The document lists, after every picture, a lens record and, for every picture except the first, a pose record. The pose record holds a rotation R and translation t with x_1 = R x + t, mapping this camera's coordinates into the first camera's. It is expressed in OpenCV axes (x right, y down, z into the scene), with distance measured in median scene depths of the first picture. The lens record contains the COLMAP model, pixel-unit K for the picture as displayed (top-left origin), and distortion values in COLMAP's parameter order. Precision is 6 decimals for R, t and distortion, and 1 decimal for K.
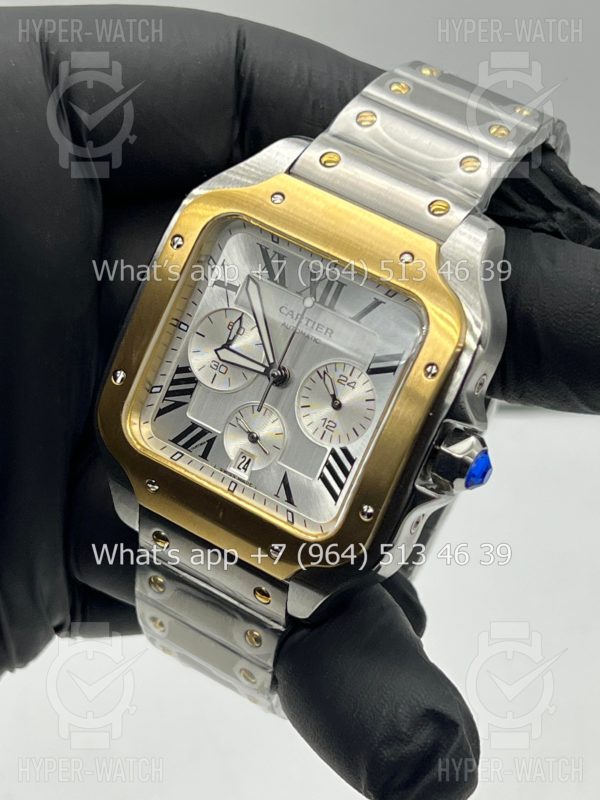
lens RADIAL K [[1807.8, 0, 300.0], [0, 1807.8, 400.0], [0, 0, 1]] dist [0.233103, -0.077248]
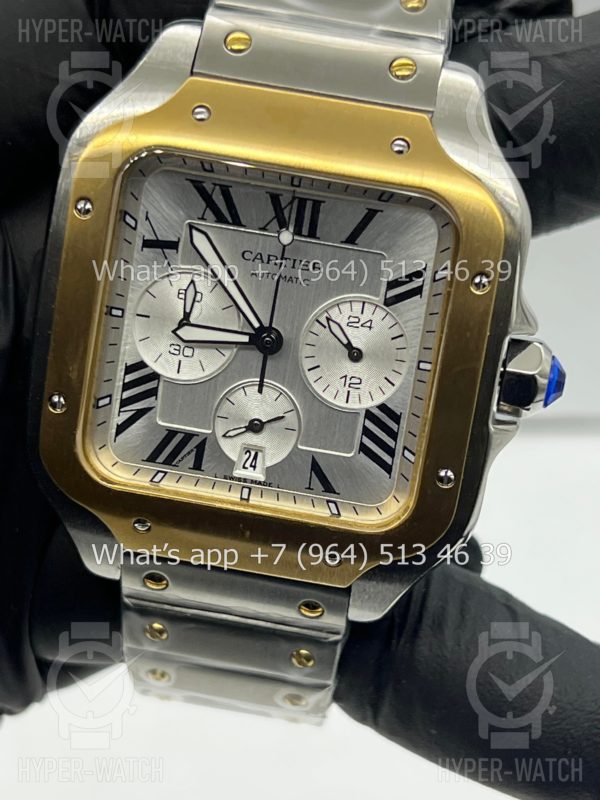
lens RADIAL K [[1807.8, 0, 300.0], [0, 1807.8, 400.0], [0, 0, 1]] dist [0.233103, -0.077248]
pose [[0.920186, -0.307778, 0.241932, -0.190098], [0.274536, 0.947887, 0.161678, -0.108092], [-0.279086, -0.082355, 0.956728, 0.258630]]
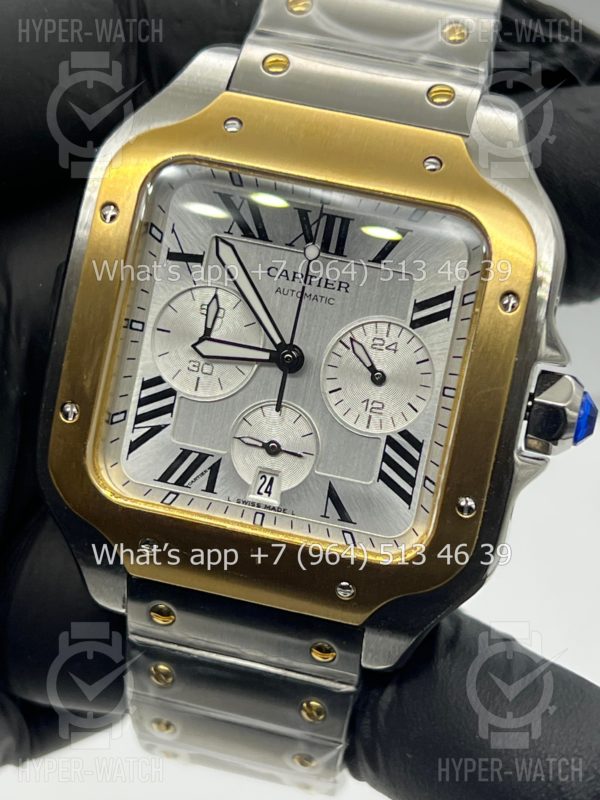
lens RADIAL K [[1807.8, 0, 300.0], [0, 1807.8, 400.0], [0, 0, 1]] dist [0.233103, -0.077248]
pose [[0.944372, -0.232579, 0.232526, -0.182246], [0.231075, 0.972339, 0.034079, -0.021077], [-0.234020, 0.021548, 0.971993, 0.273456]]
